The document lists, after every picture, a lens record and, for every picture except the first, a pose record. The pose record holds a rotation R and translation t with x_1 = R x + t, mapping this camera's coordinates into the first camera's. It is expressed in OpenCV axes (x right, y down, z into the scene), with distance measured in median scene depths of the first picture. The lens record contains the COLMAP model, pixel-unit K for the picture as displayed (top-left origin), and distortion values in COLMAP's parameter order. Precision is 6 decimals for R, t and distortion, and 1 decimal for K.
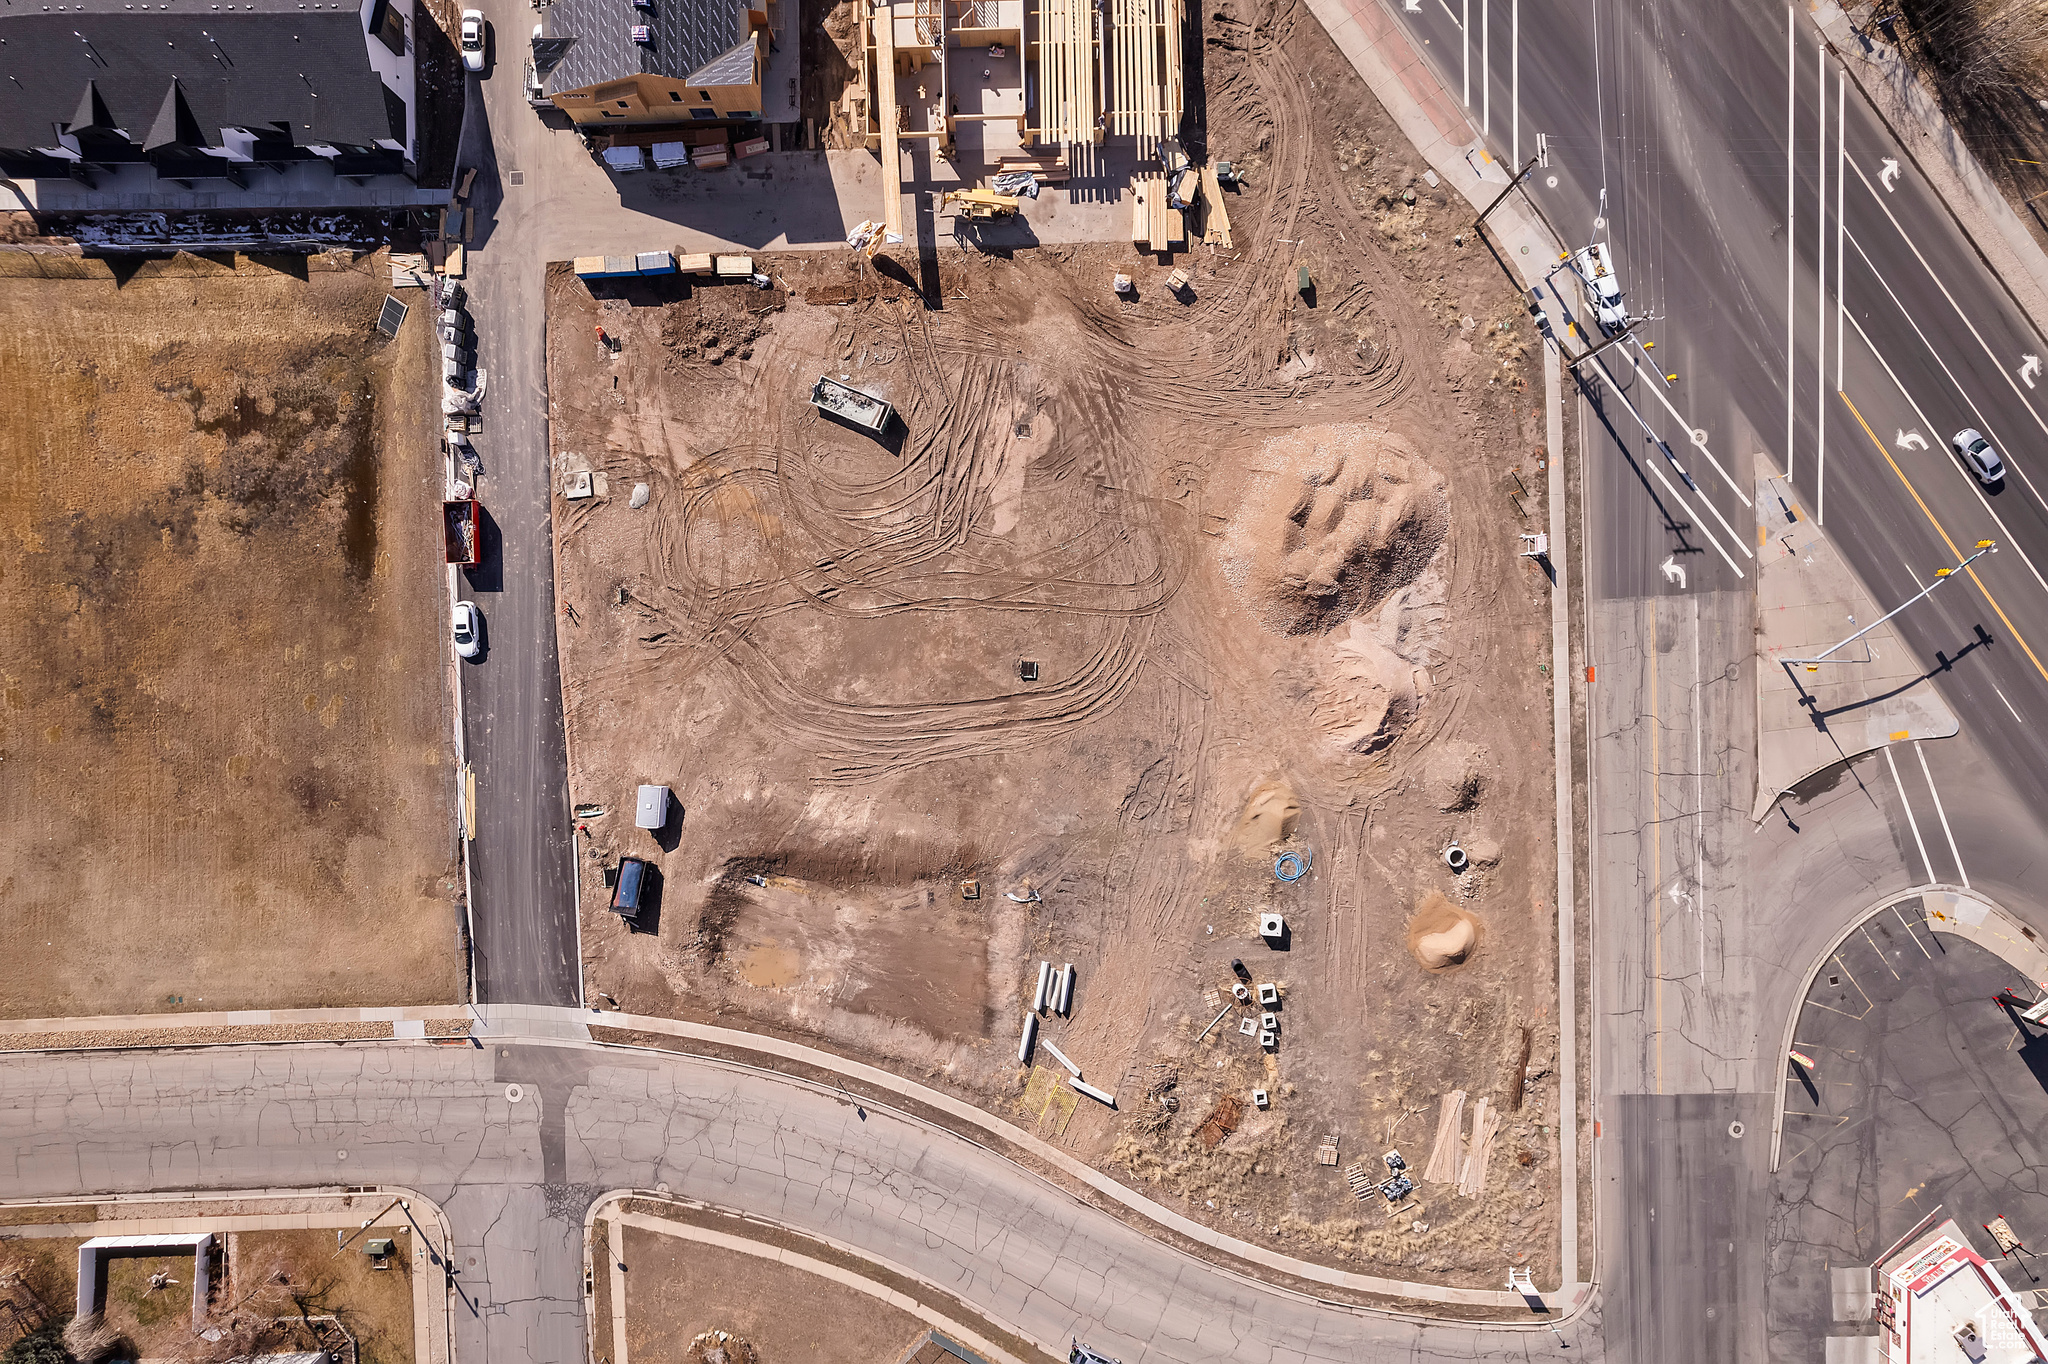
lens RADIAL K [[1313.7, 0, 1026.8], [0, 1313.7, 682.2], [0, 0, 1]] dist [-0.073399, 0.065562]
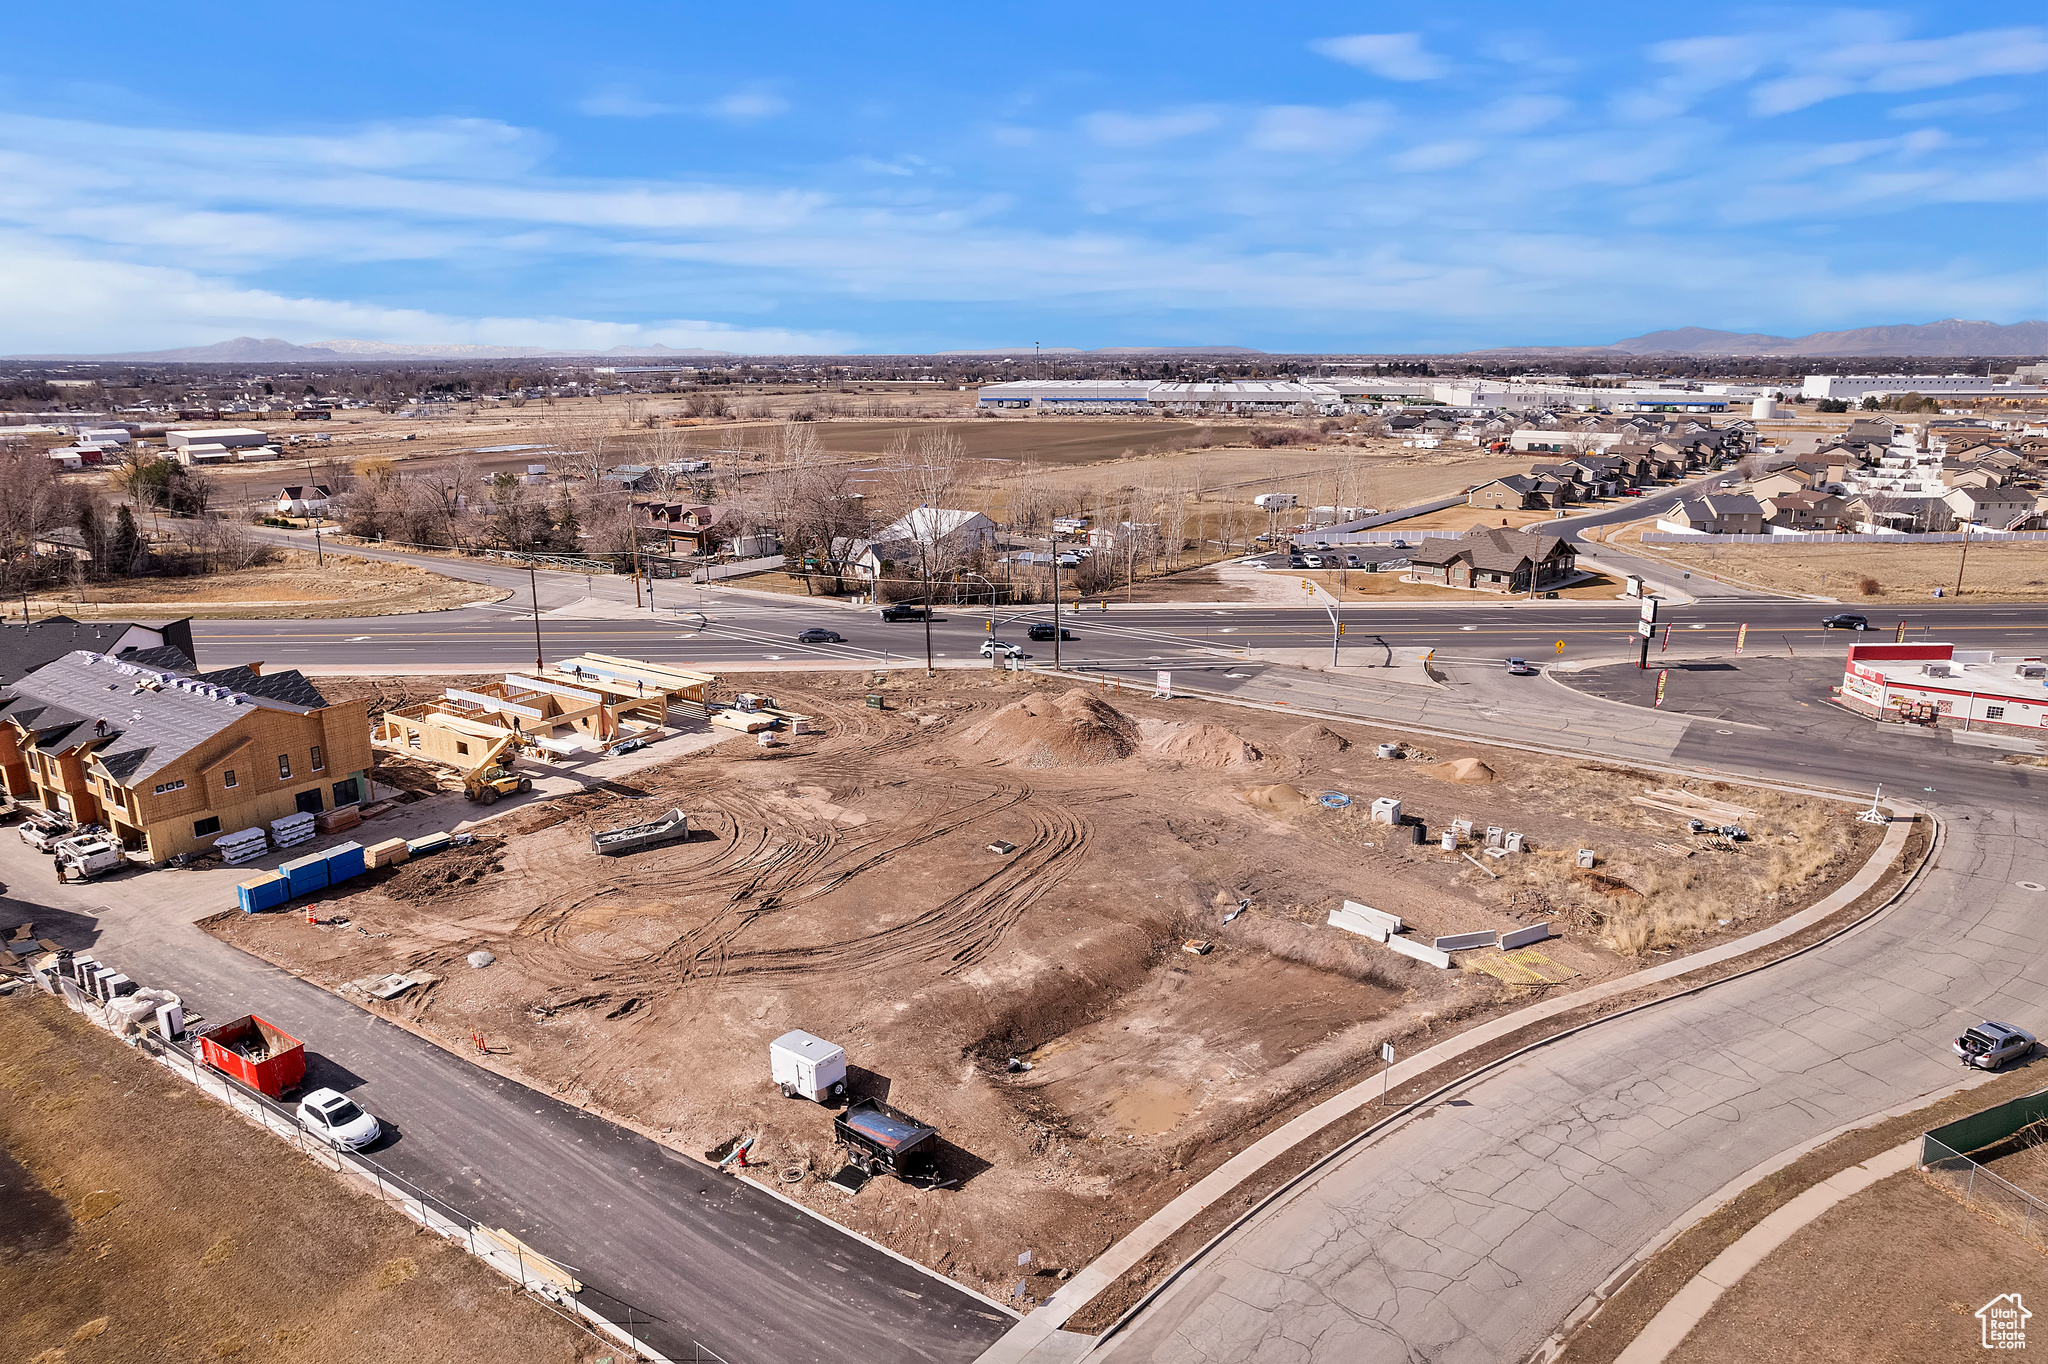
lens RADIAL K [[1313.7, 0, 1026.8], [0, 1313.7, 682.2], [0, 0, 1]] dist [-0.073399, 0.065562]
pose [[0.575944, -0.207362, 0.790753, -0.650997], [0.817287, 0.124569, -0.562604, 0.477783], [0.018159, 0.970301, 0.241219, 0.686956]]
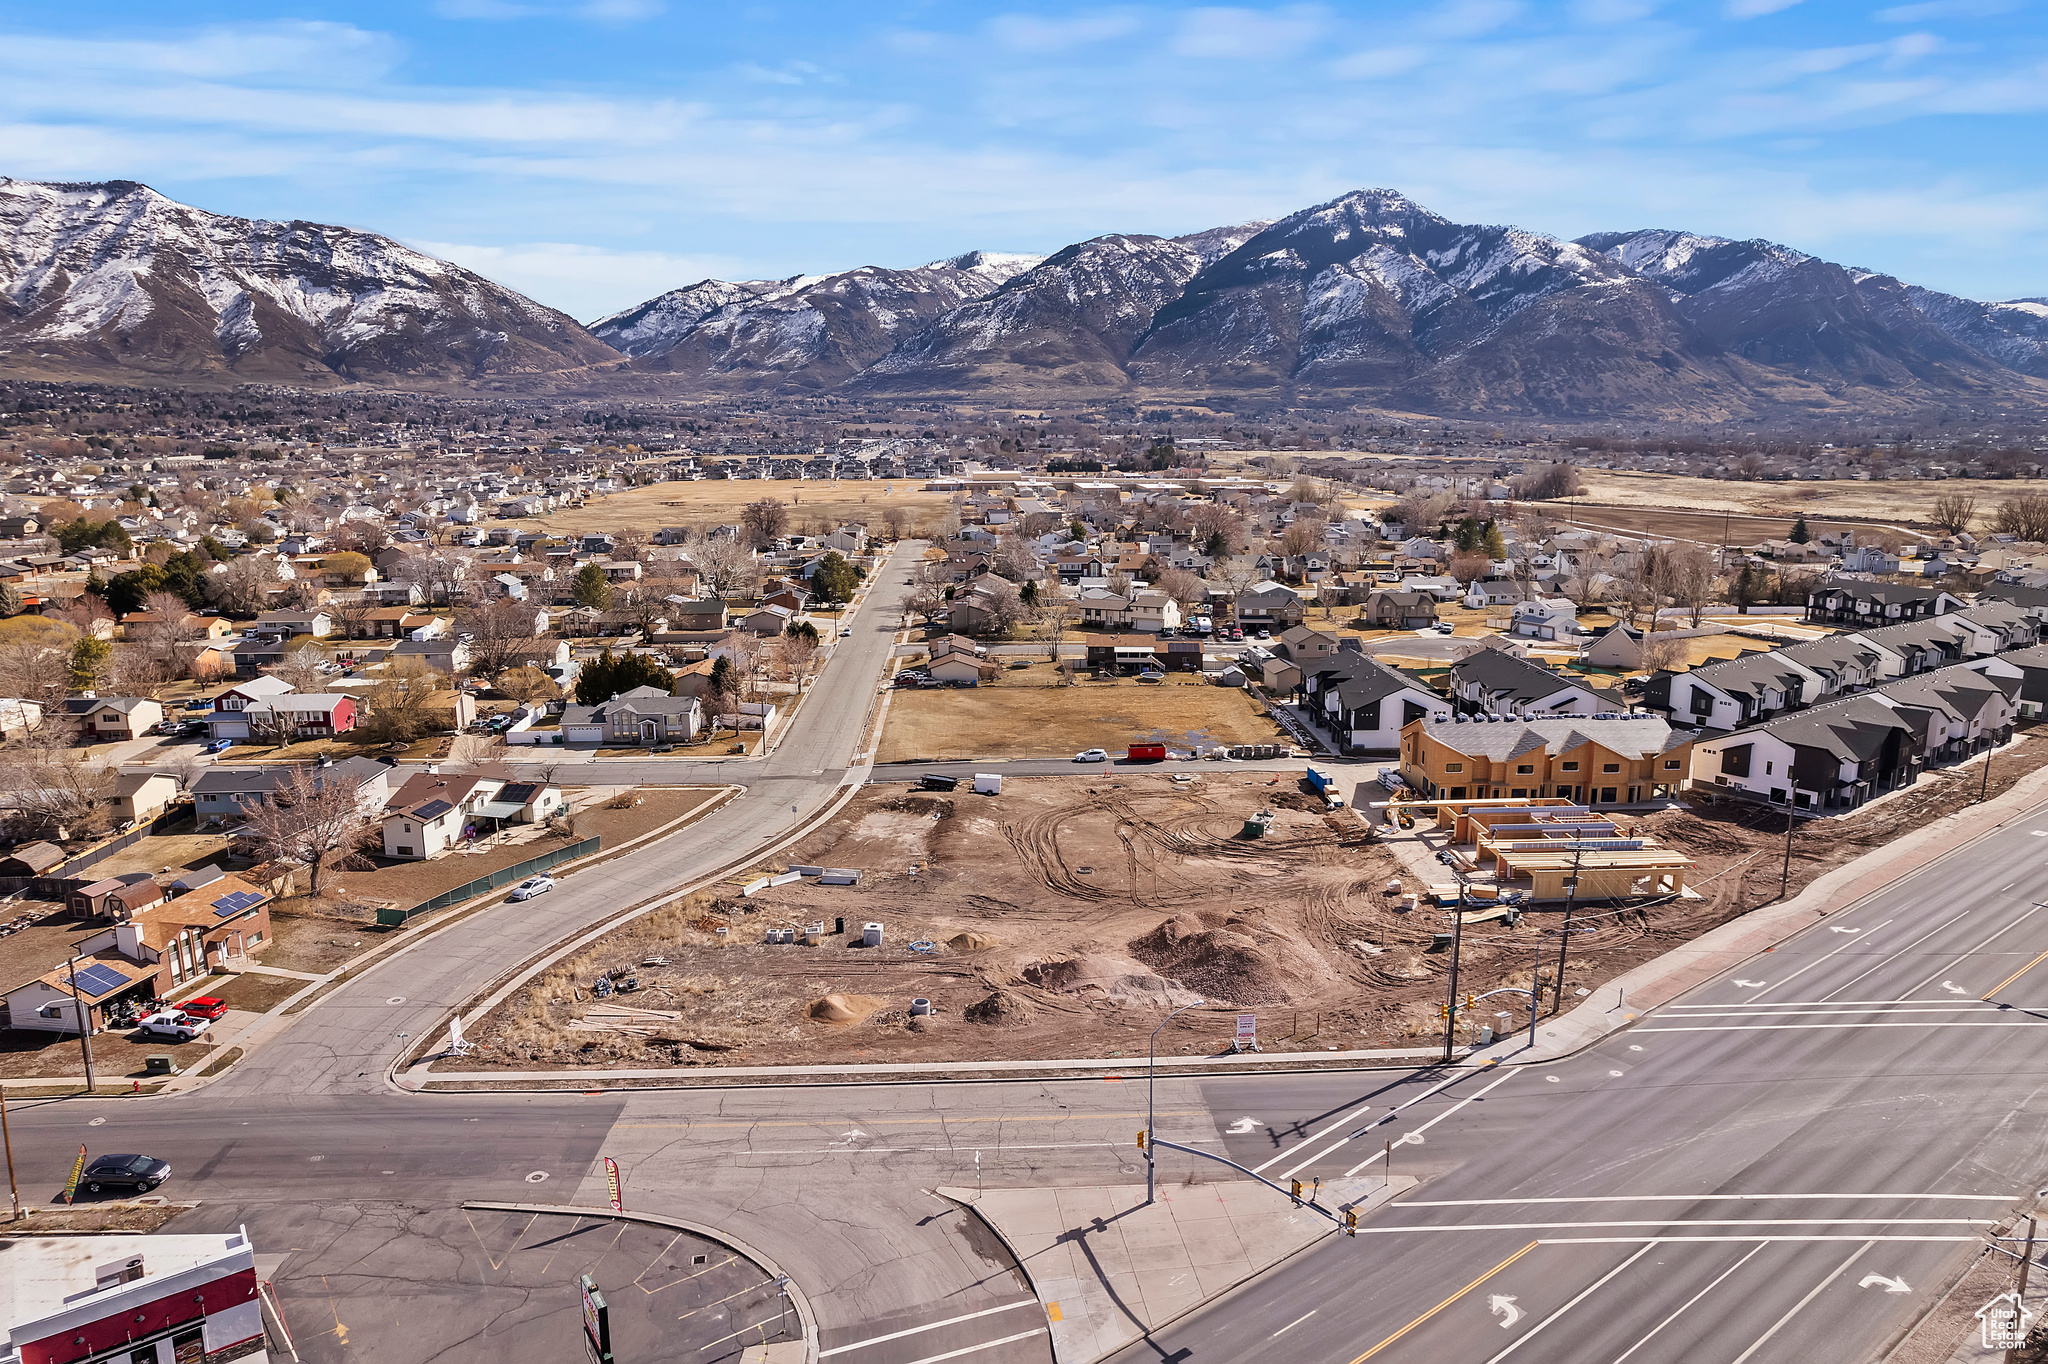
lens RADIAL K [[1316.5, 0, 1026.4], [0, 1316.5, 679.1], [0, 0, 1]] dist [-0.088427, 0.083148]
pose [[0.008047, 0.190671, -0.981621, 1.261496], [-0.999920, -0.008087, -0.009768, 0.064720], [-0.009801, 0.981621, 0.190590, 0.560037]]
